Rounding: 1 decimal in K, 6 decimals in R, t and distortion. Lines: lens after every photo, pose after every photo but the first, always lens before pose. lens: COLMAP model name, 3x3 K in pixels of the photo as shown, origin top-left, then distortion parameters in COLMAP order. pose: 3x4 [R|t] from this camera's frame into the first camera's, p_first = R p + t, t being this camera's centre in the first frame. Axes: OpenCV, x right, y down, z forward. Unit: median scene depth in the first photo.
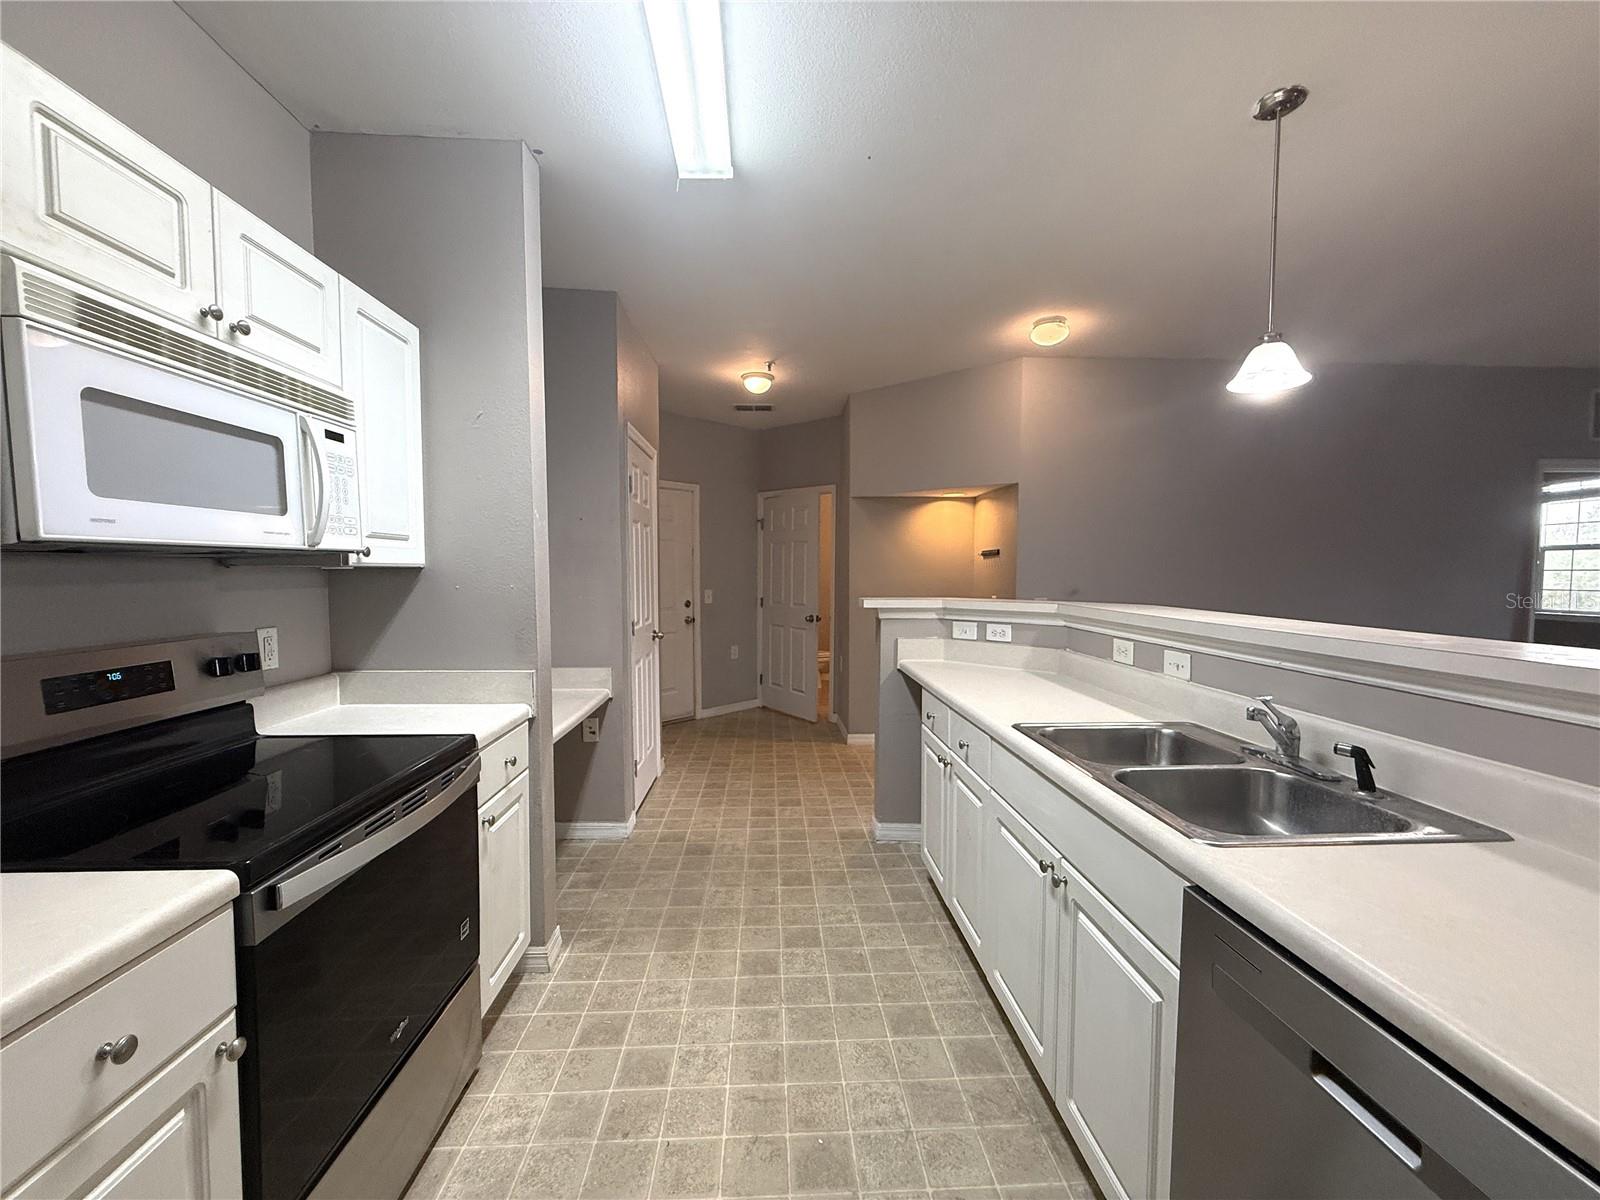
lens RADIAL K [[637.3, 0, 791.6], [0, 637.3, 602.9], [0, 0, 1]] dist [-0.004912, 0.001400]
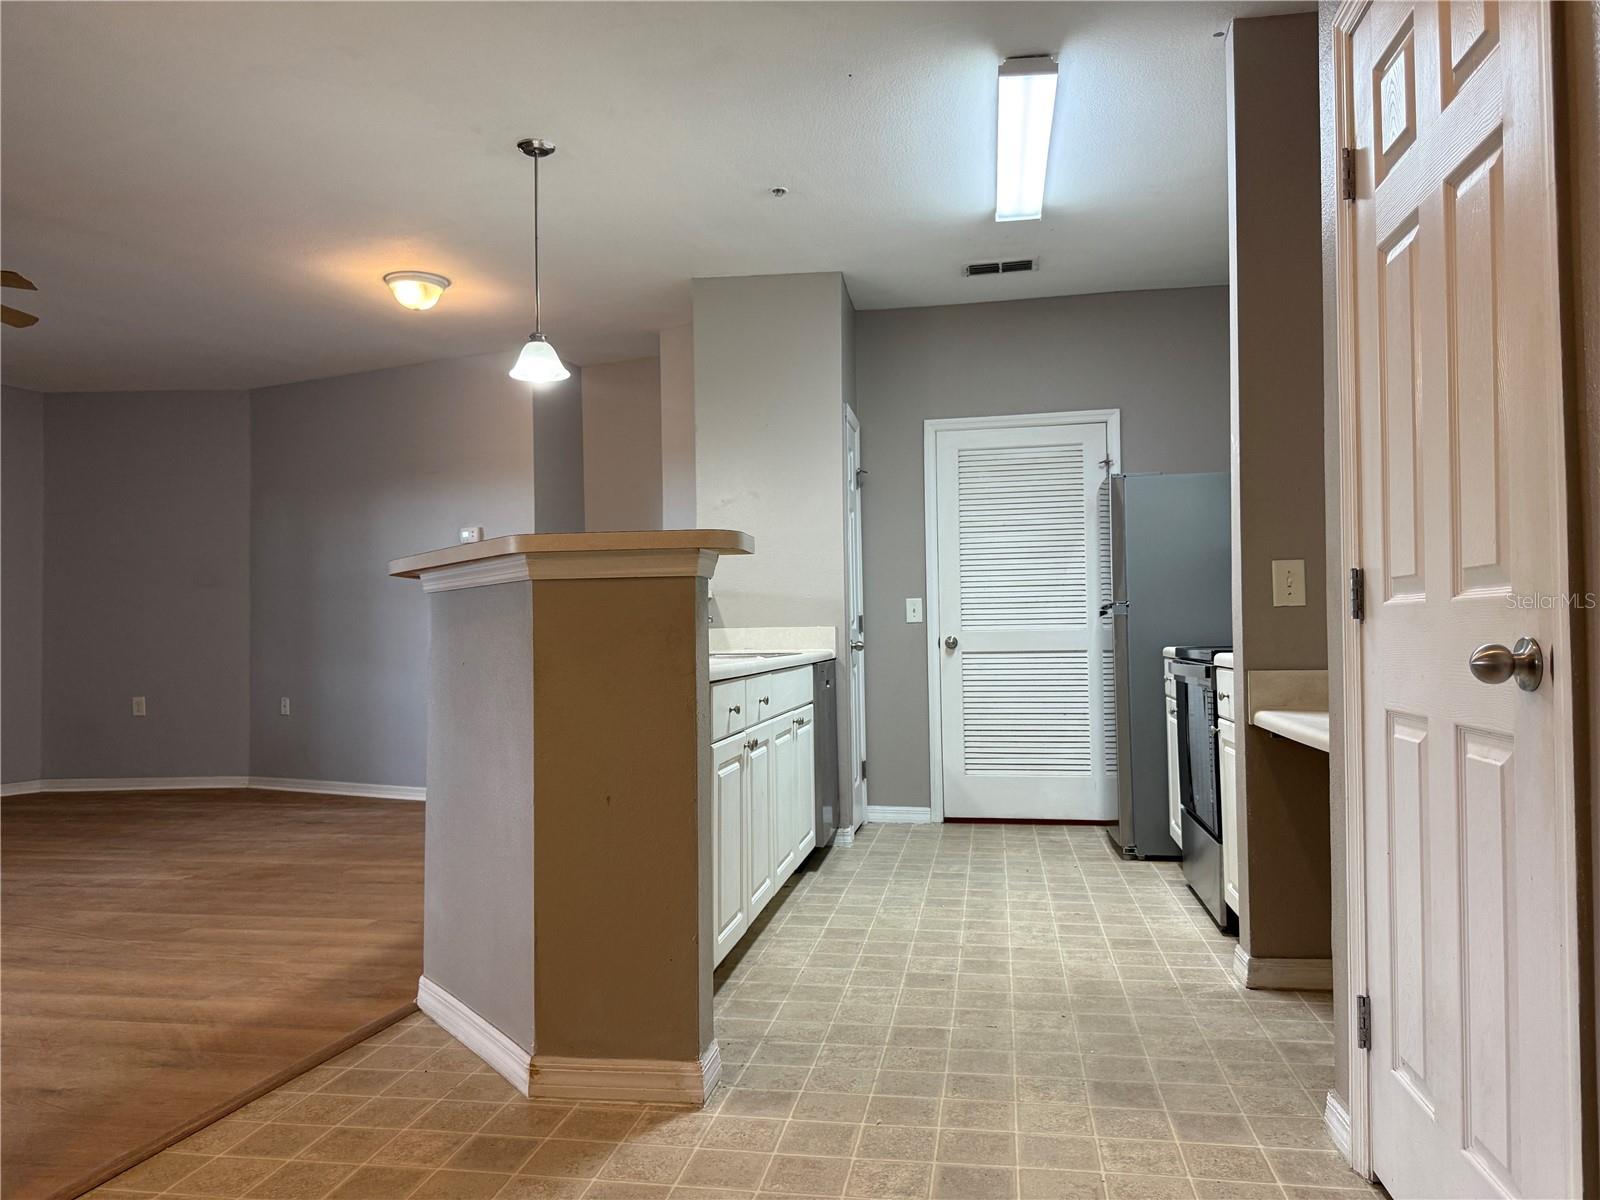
lens RADIAL K [[1124.1, 0, 796.4], [0, 1124.1, 604.6], [0, 0, 1]] dist [0.034659, -0.026238]
pose [[-0.977284, 0.015463, 0.211367, -0.123624], [0.020770, 0.999522, 0.022908, 0.035757], [-0.210912, 0.026778, -0.977138, 2.378376]]
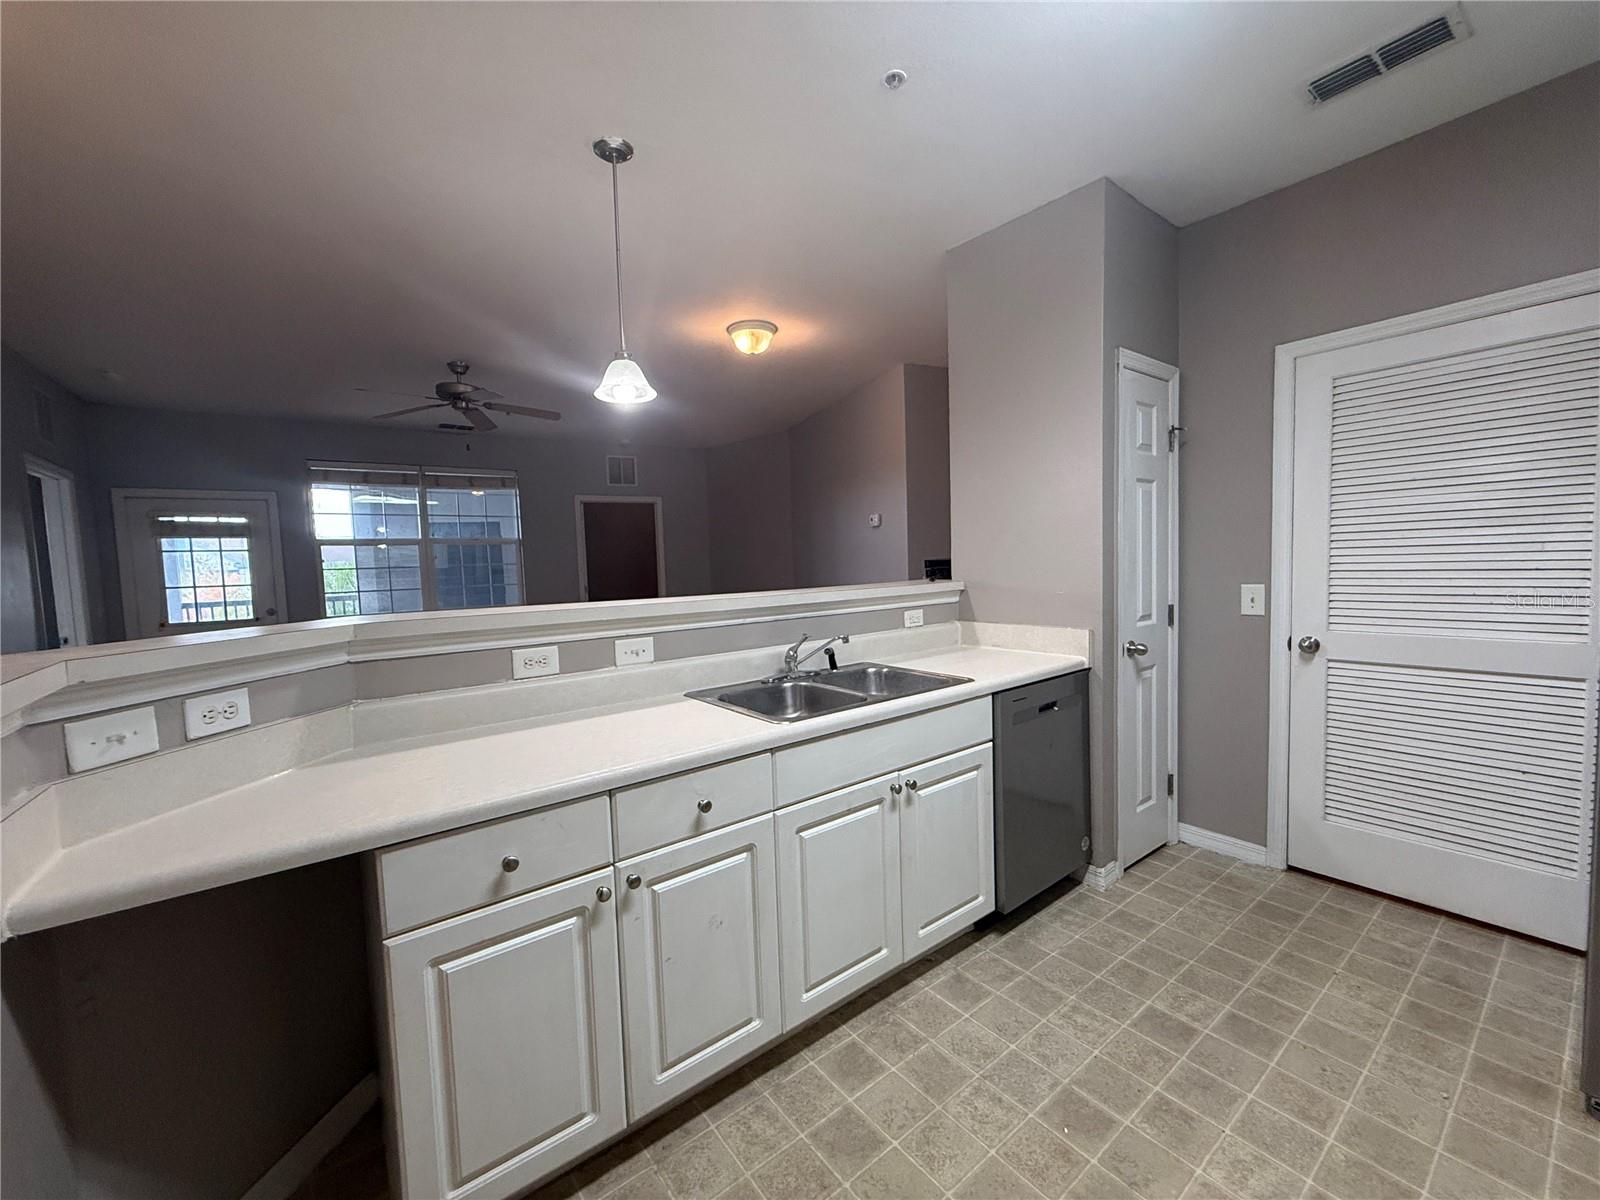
lens RADIAL K [[637.3, 0, 802.1], [0, 637.3, 600.3], [0, 0, 1]] dist [-0.004912, 0.001400]
pose [[-0.570342, -0.038944, 0.820484, -0.314728], [0.072106, 0.992646, 0.097238, -0.053031], [-0.818236, 0.114621, -0.563339, 1.147712]]
